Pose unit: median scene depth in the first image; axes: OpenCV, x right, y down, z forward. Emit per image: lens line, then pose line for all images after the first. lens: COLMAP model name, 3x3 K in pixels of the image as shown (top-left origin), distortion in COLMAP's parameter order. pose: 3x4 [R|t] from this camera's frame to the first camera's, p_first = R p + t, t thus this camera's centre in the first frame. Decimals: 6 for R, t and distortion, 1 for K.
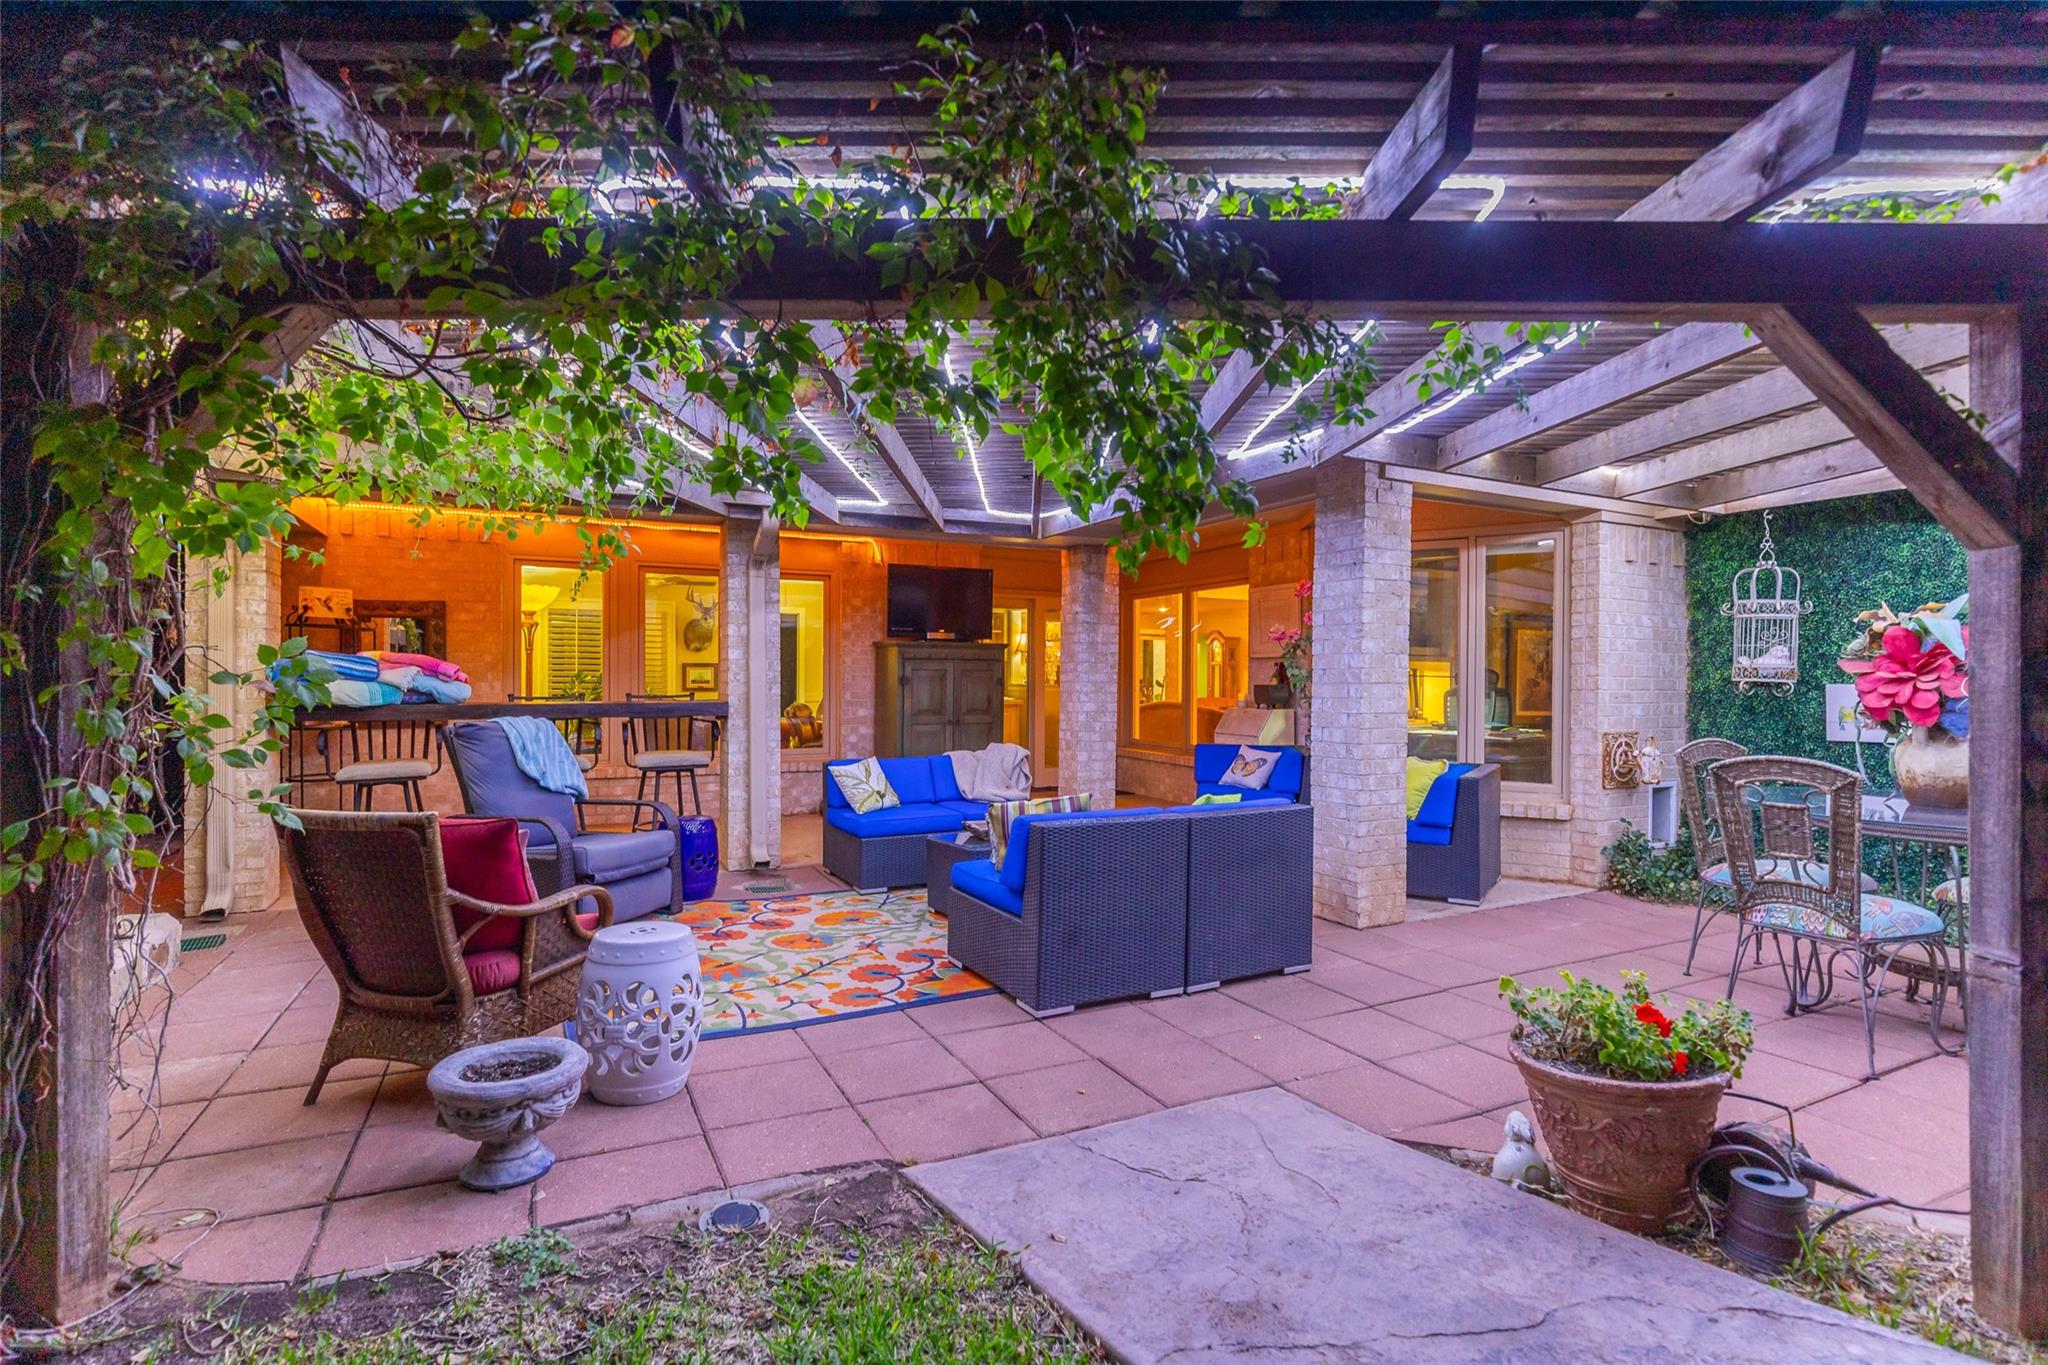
lens RADIAL K [[954.2, 0, 1024.0], [0, 954.2, 682.5], [0, 0, 1]] dist [0.001330, 0.000134]
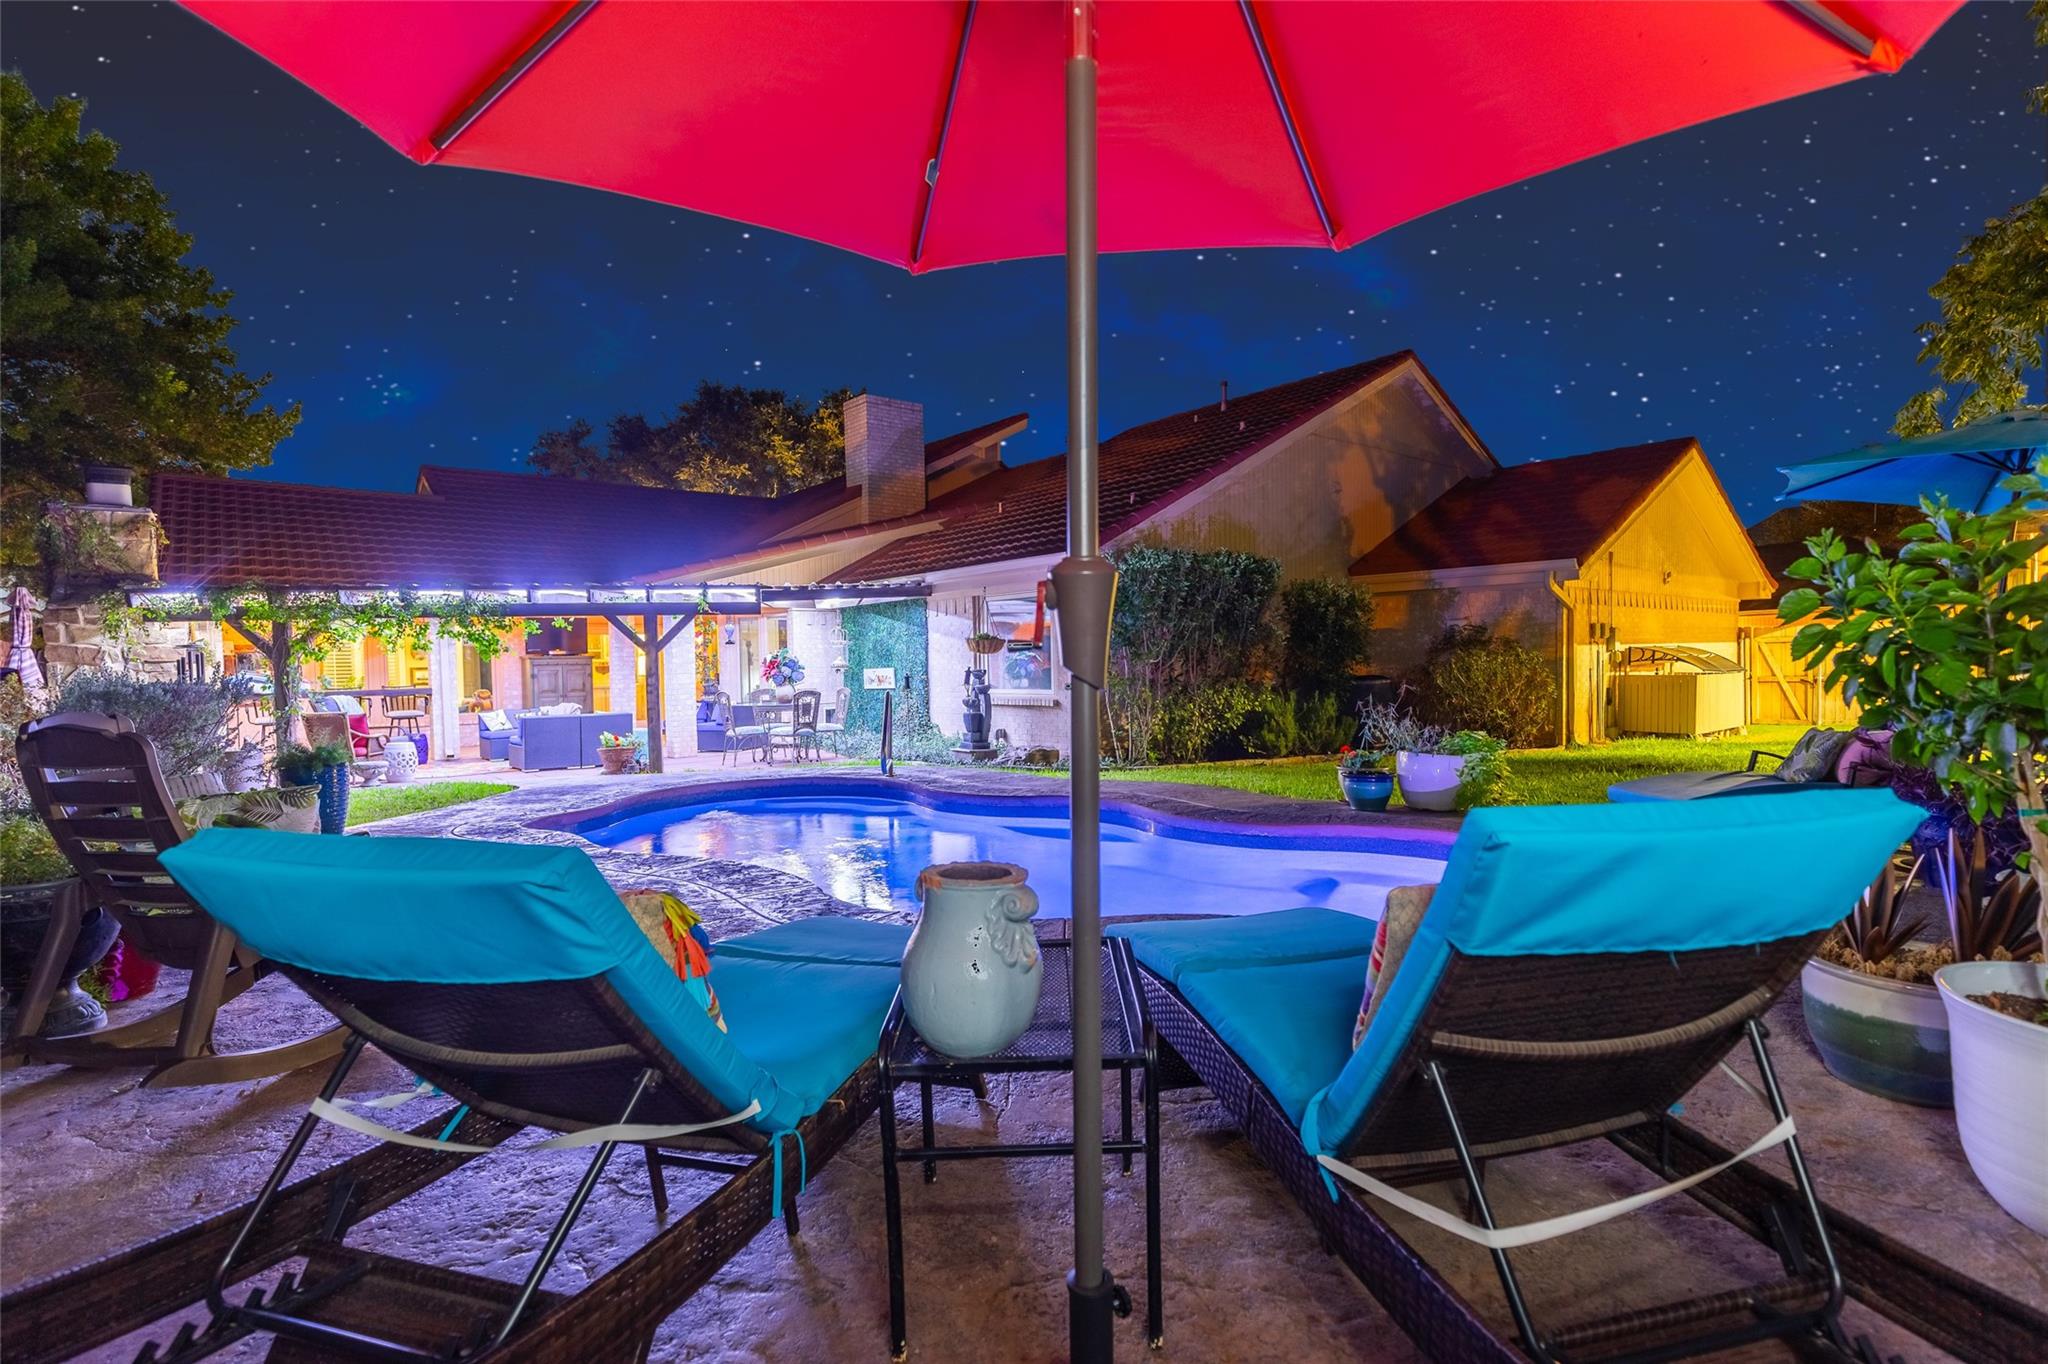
lens RADIAL K [[954.2, 0, 1024.0], [0, 954.2, 682.0], [0, 0, 1]] dist [0.001330, 0.000134]
pose [[0.974265, -0.029474, 0.223469, 0.581557], [0.025947, 0.999488, 0.018704, -0.000022], [-0.223906, -0.012424, 0.974532, -1.605588]]
